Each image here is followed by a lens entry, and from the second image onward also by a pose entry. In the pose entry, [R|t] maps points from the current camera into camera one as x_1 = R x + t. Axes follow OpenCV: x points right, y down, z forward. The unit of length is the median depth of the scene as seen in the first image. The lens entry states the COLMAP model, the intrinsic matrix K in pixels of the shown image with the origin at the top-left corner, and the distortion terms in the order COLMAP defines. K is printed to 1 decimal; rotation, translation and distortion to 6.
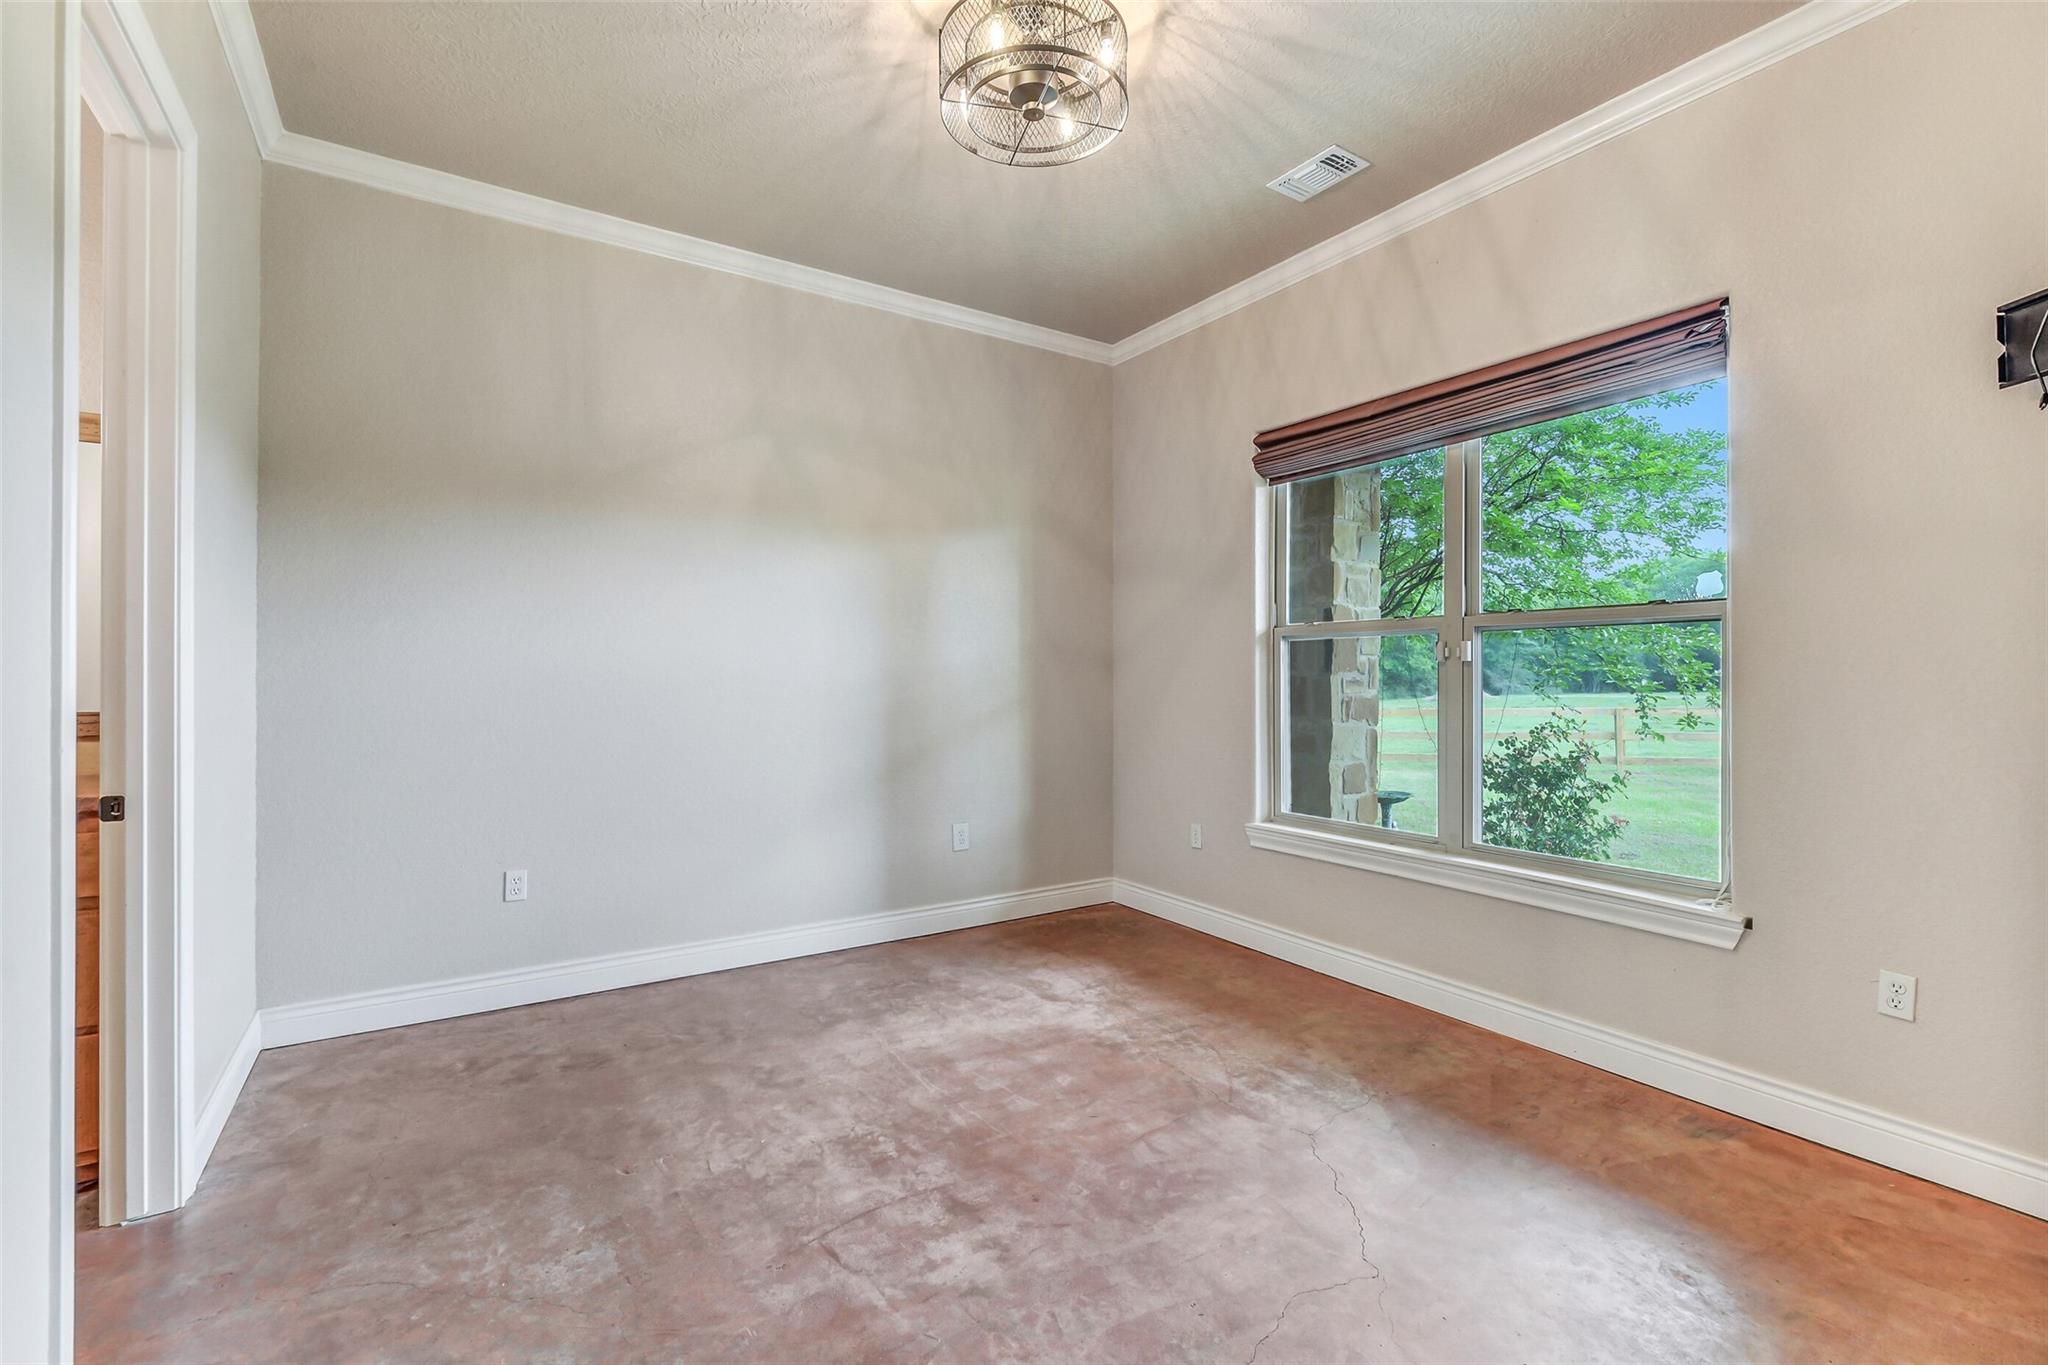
lens RADIAL K [[902.3, 0, 1016.3], [0, 902.3, 680.2], [0, 0, 1]] dist [-0.004887, -0.007648]
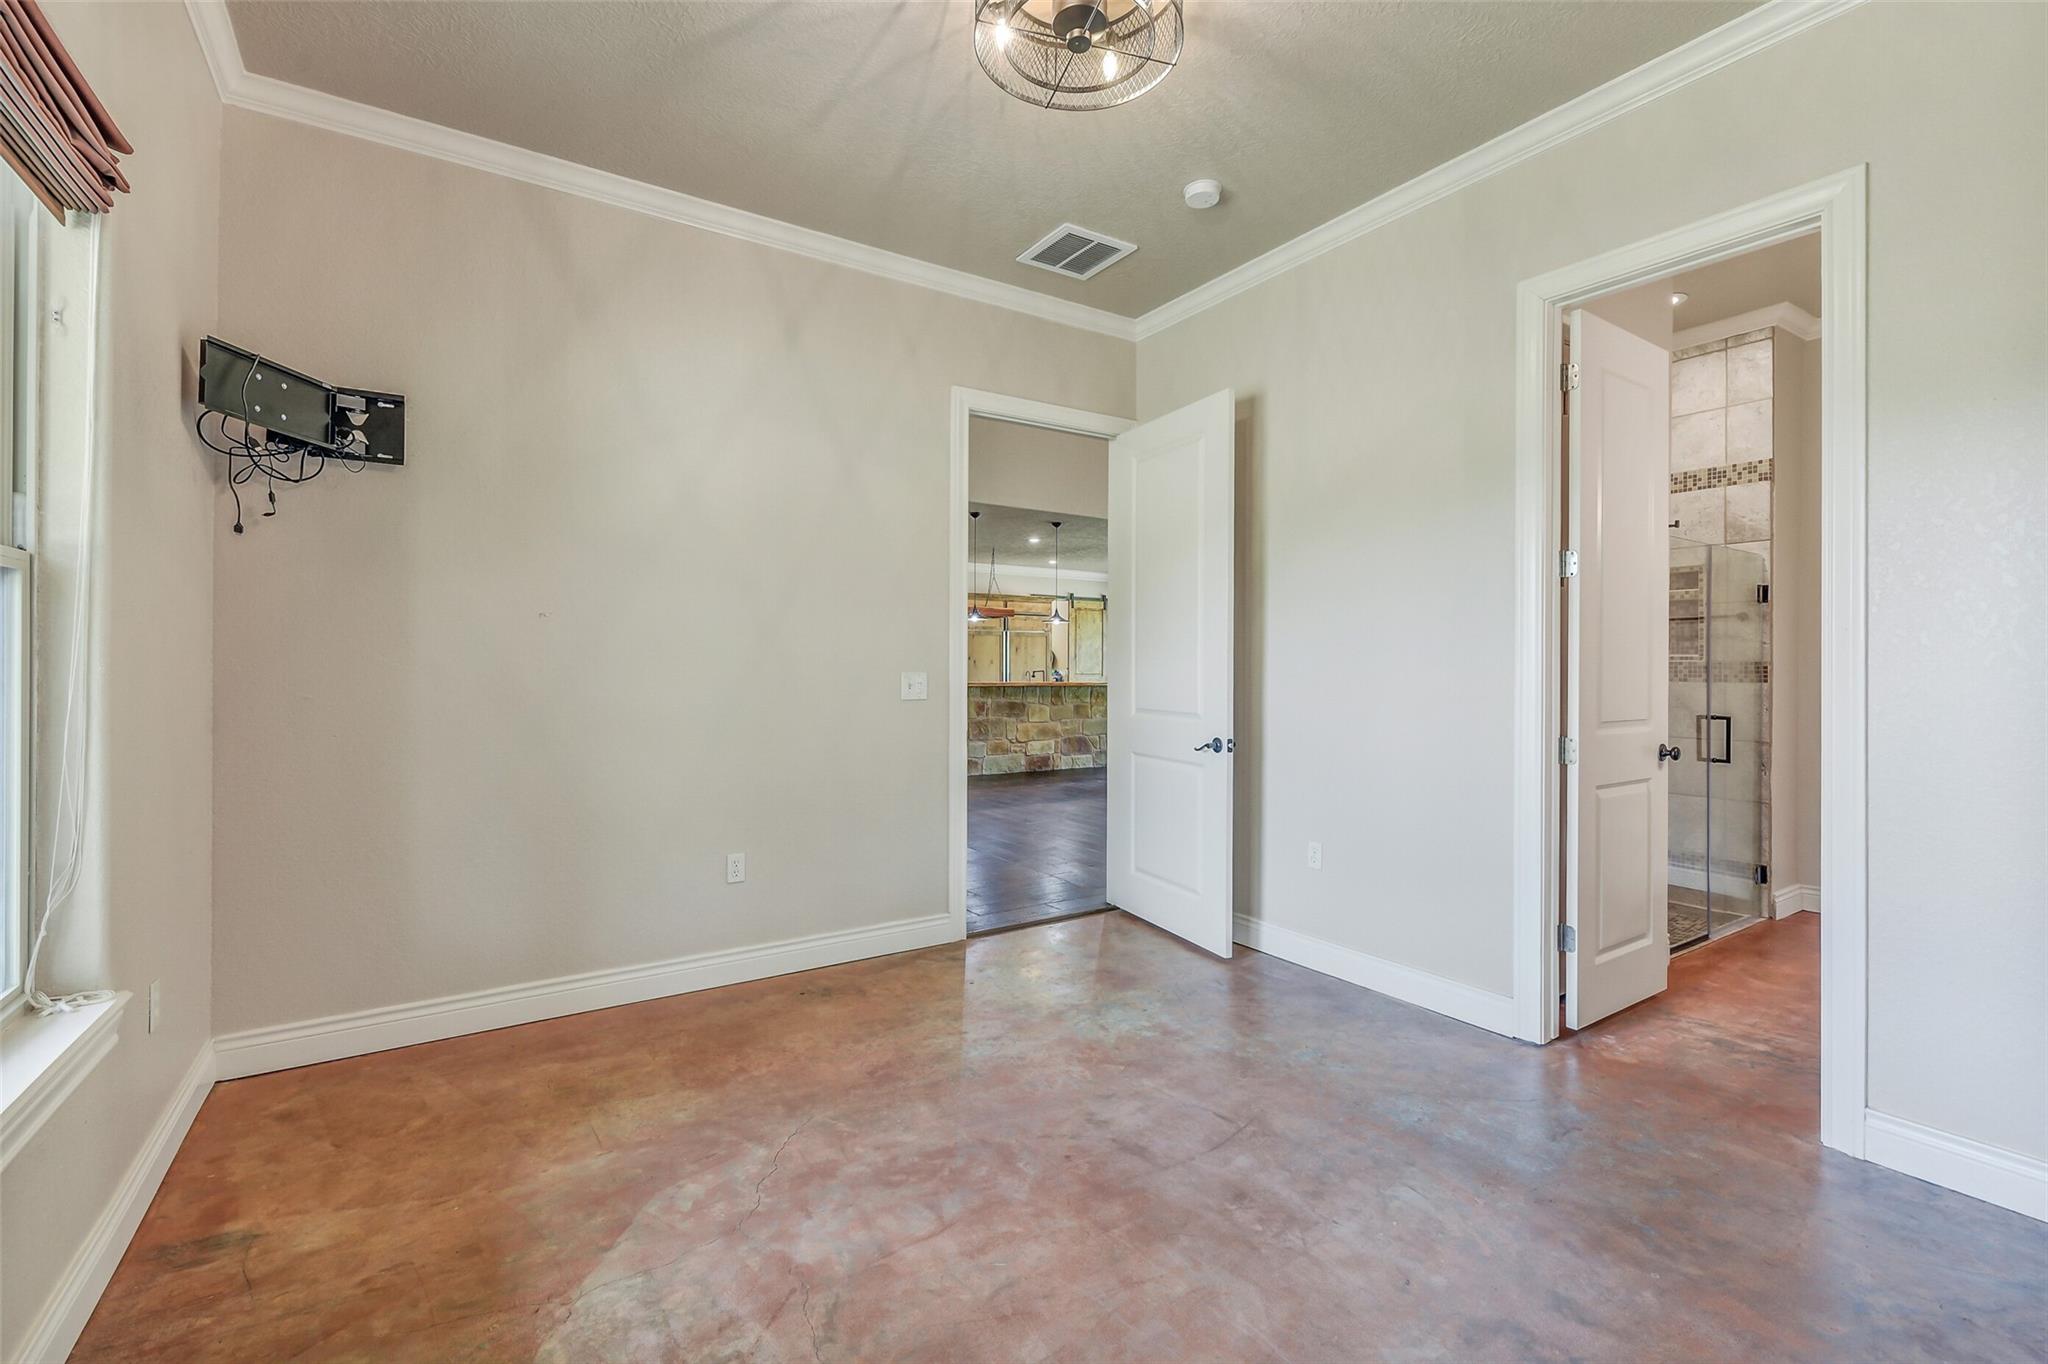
lens RADIAL K [[902.3, 0, 1027.4], [0, 902.3, 668.2], [0, 0, 1]] dist [-0.004887, -0.007648]
pose [[-0.999874, -0.005516, -0.014889, 0.091197], [-0.005579, 0.999976, 0.004222, -0.011413], [0.014866, 0.004305, -0.999880, 2.119013]]
